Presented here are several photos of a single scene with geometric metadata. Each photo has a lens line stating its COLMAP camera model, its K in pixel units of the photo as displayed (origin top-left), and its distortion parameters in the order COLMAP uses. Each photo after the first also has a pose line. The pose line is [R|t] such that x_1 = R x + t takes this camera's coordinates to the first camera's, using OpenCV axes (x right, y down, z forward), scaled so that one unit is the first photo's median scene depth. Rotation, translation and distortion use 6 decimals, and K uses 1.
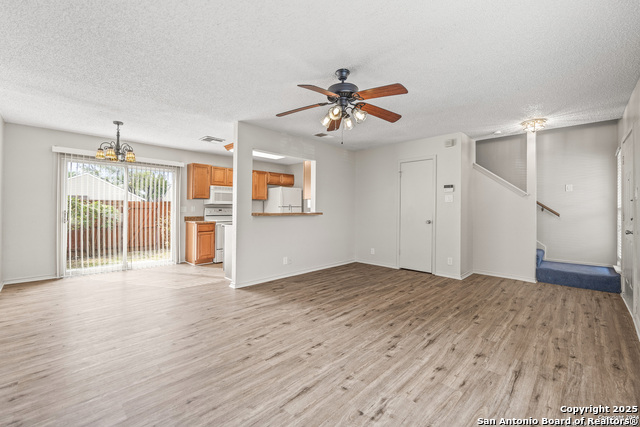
lens RADIAL K [[261.9, 0, 321.4], [0, 261.9, 210.4], [0, 0, 1]] dist [0.002470, -0.000268]
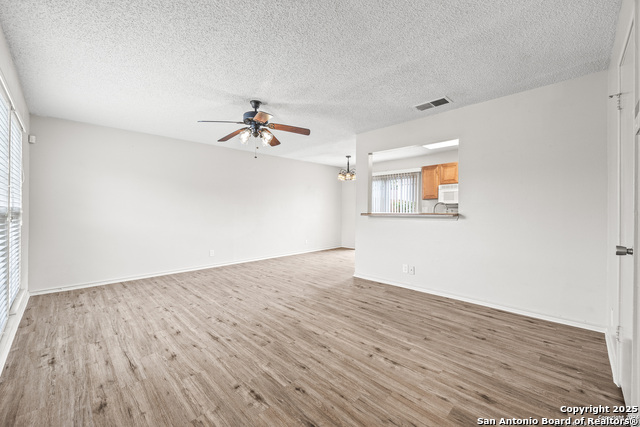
lens RADIAL K [[261.9, 0, 317.6], [0, 261.9, 217.0], [0, 0, 1]] dist [0.002470, -0.000268]
pose [[-0.014636, 0.021514, -0.999661, 1.192060], [0.000088, 0.999769, 0.021515, 0.004409], [0.999893, 0.000227, -0.014634, 1.181988]]
